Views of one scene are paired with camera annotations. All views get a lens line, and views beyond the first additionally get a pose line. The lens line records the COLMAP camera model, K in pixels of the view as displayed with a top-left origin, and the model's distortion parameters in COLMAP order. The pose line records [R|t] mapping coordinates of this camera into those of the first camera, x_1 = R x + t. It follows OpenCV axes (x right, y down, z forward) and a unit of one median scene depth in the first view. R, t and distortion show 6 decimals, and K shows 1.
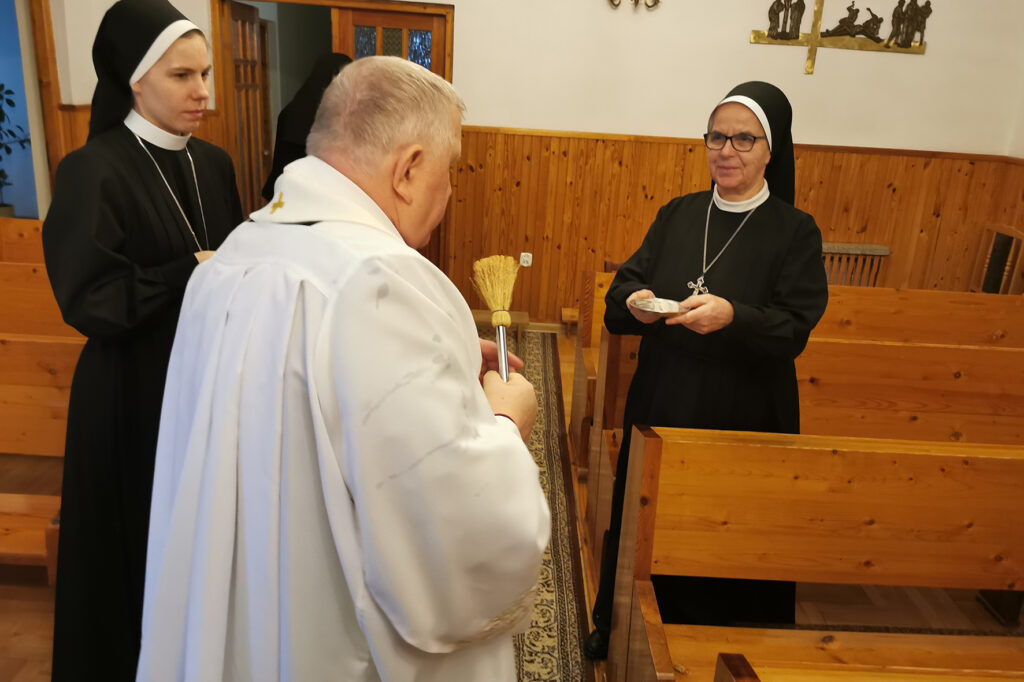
lens RADIAL K [[779.8, 0, 491.9], [0, 779.8, 323.8], [0, 0, 1]] dist [0.007691, -0.092396]
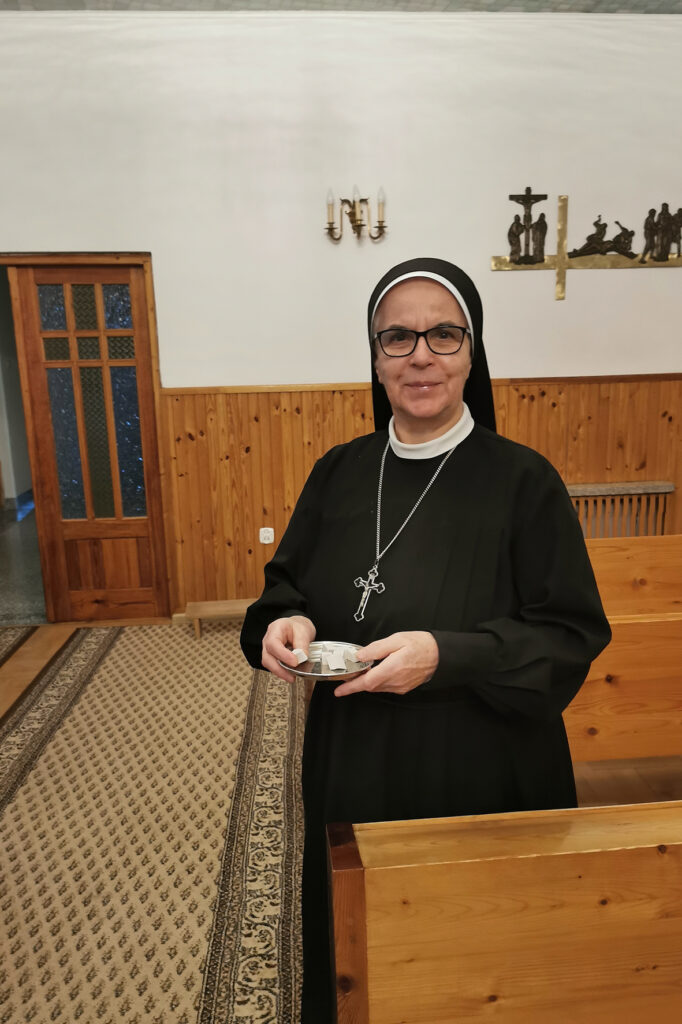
lens RADIAL K [[790.9, 0, 341.0], [0, 790.9, 512.0], [0, 0, 1]] dist [-0.027914, -0.000730]
pose [[0.992438, -0.093430, 0.079615, 0.063760], [0.100886, 0.990310, -0.095434, -0.019067], [-0.069927, 0.102744, 0.992247, 0.146035]]
